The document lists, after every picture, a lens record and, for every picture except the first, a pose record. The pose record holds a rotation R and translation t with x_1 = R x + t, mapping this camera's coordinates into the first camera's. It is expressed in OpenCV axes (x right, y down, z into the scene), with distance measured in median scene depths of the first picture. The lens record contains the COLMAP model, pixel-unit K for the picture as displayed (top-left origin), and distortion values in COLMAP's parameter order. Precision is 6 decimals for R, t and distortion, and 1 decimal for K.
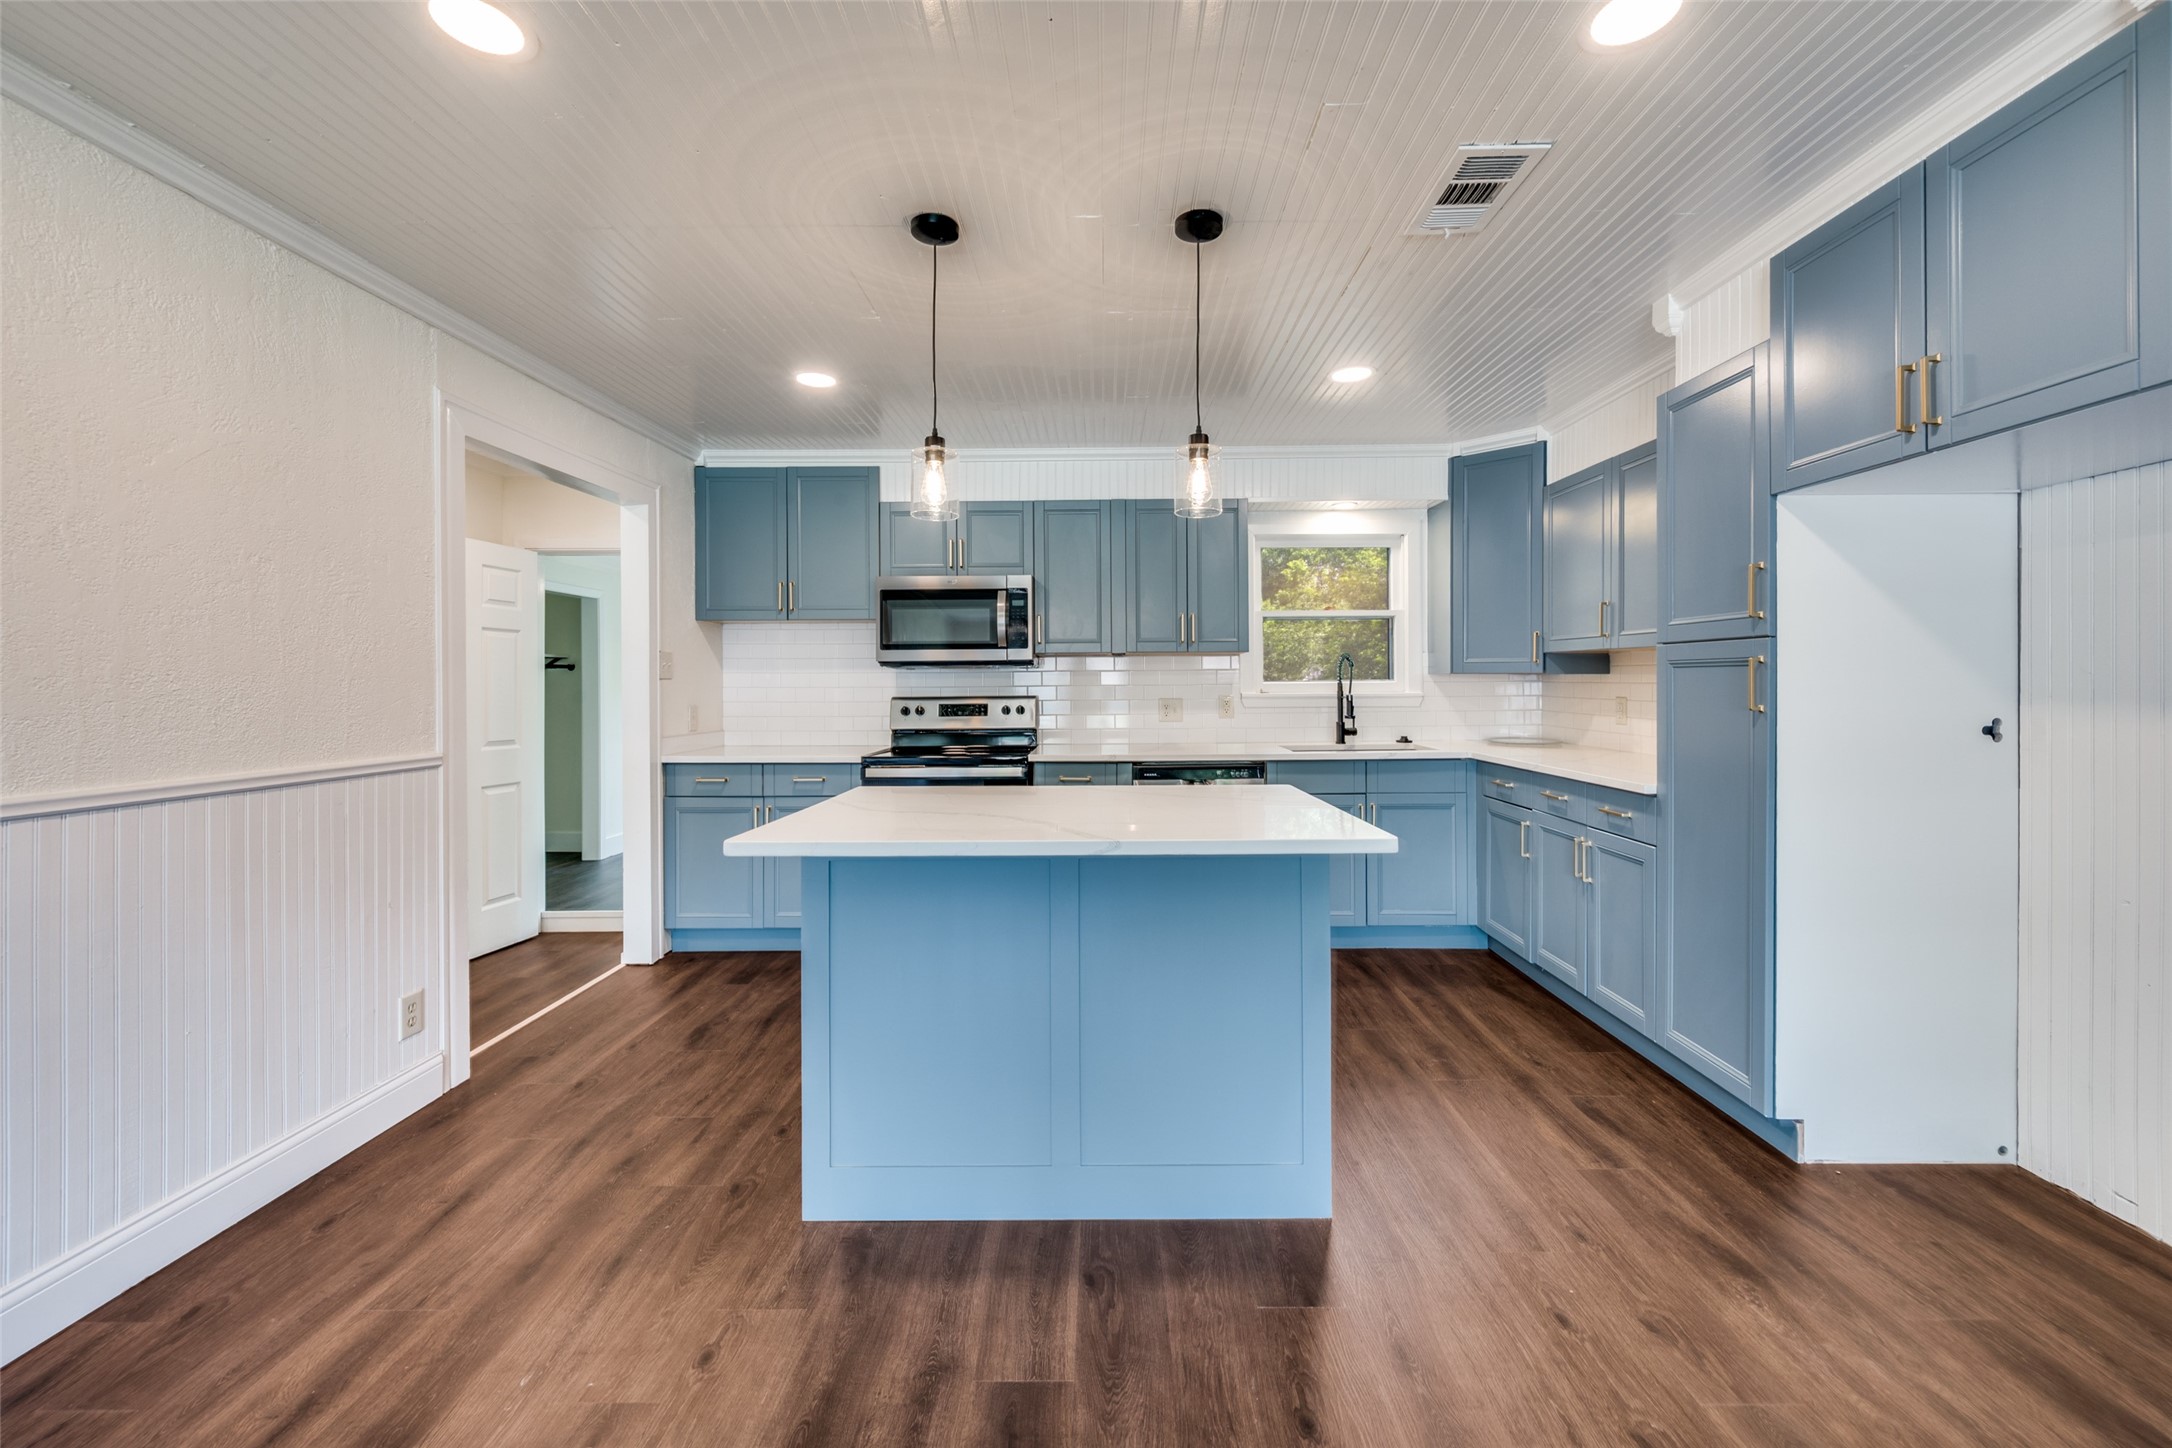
lens RADIAL K [[860.4, 0, 1101.6], [0, 860.4, 687.9], [0, 0, 1]] dist [-0.001183, -0.000292]
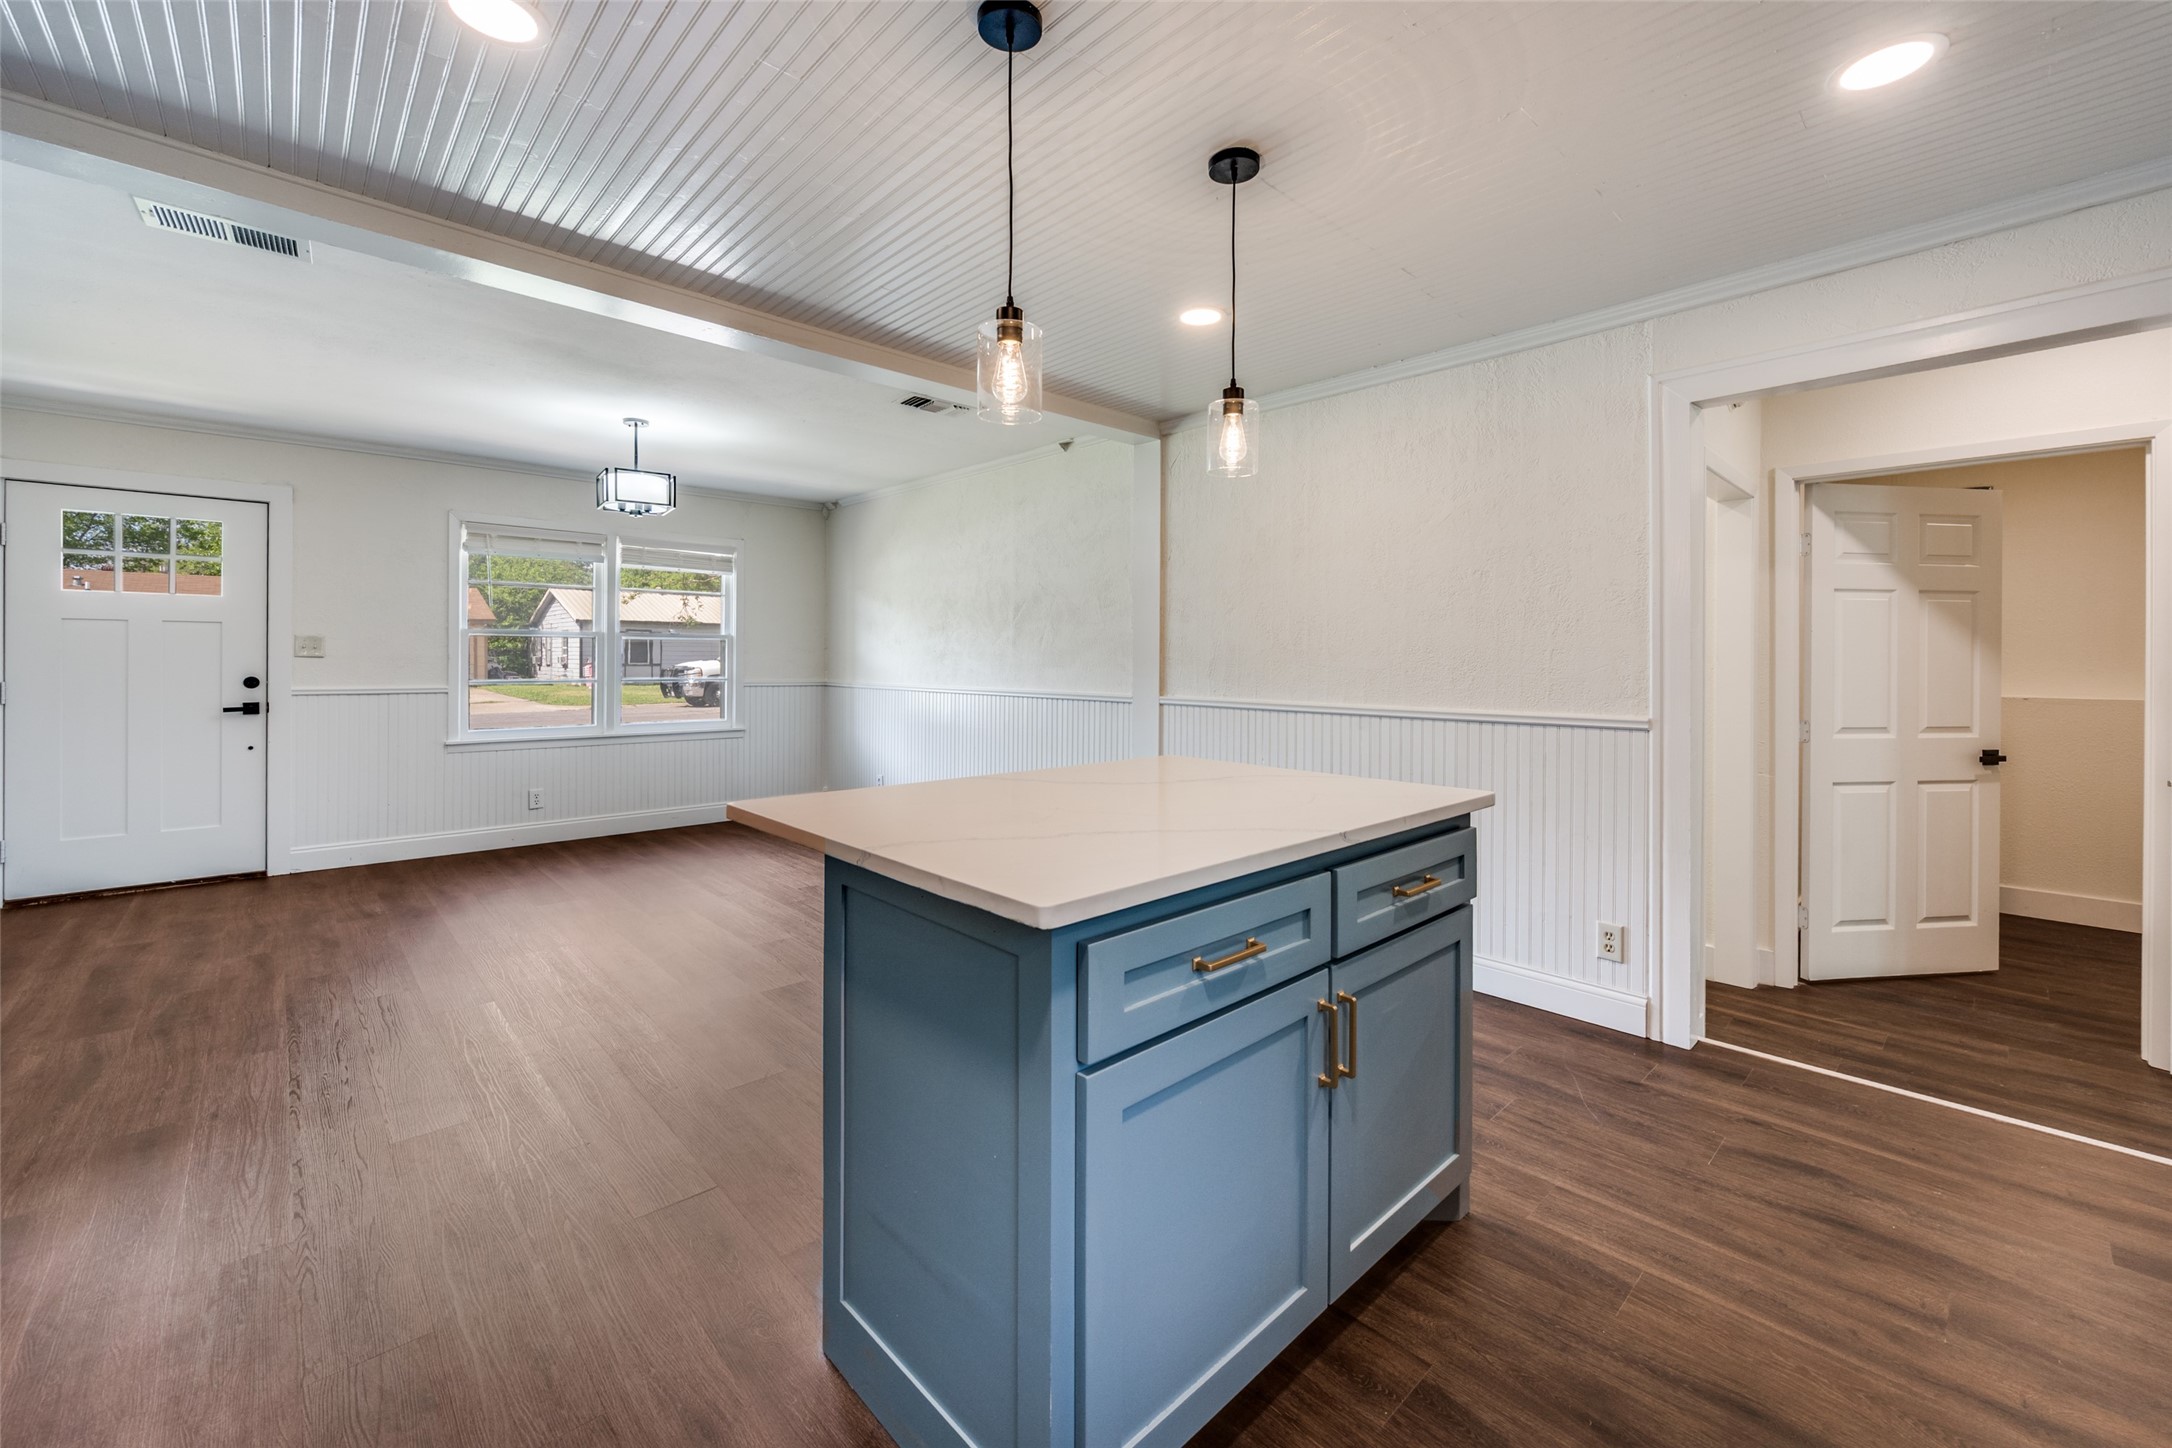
lens RADIAL K [[874.2, 0, 1094.0], [0, 874.2, 661.1], [0, 0, 1]] dist [-0.000966, -0.000016]
pose [[-0.725824, 0.002699, -0.687875, 0.350948], [-0.001454, 0.999984, 0.005457, 0.000850], [0.687879, 0.004961, -0.725809, 0.968724]]
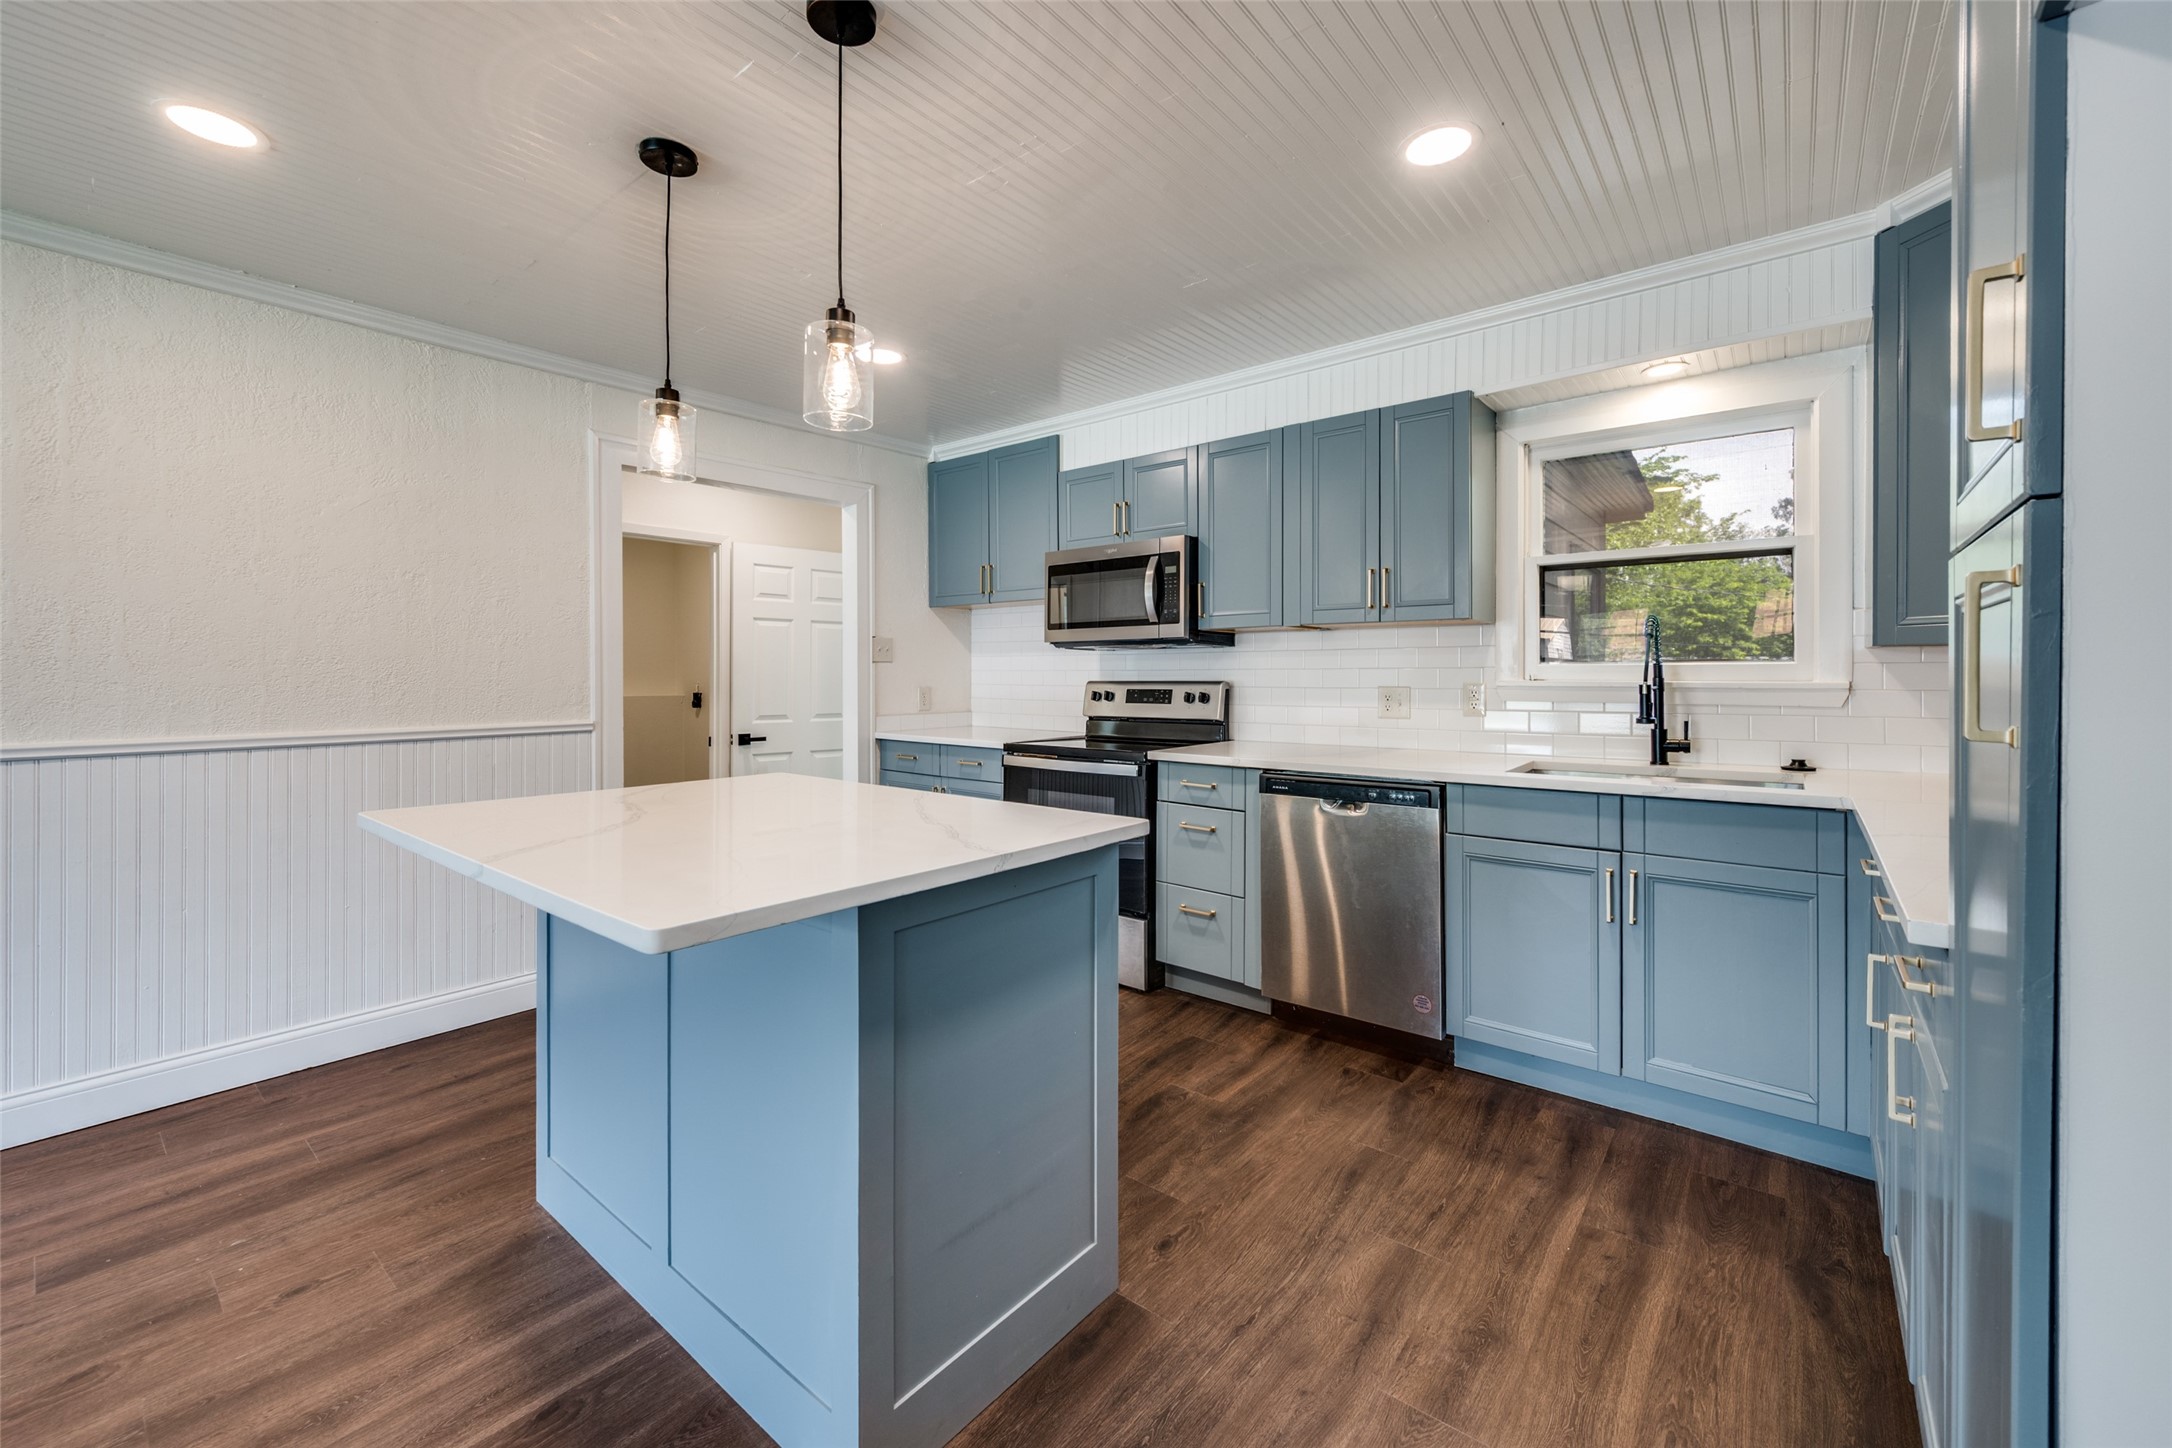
lens RADIAL K [[864.3, 0, 1098.0], [0, 864.3, 677.9], [0, 0, 1]] dist [0.001760, -0.000077]
pose [[0.780982, 0.007546, -0.624508, 0.443235], [-0.003872, 0.999966, 0.007239, 0.000845], [0.624541, -0.003235, 0.780985, 0.349704]]
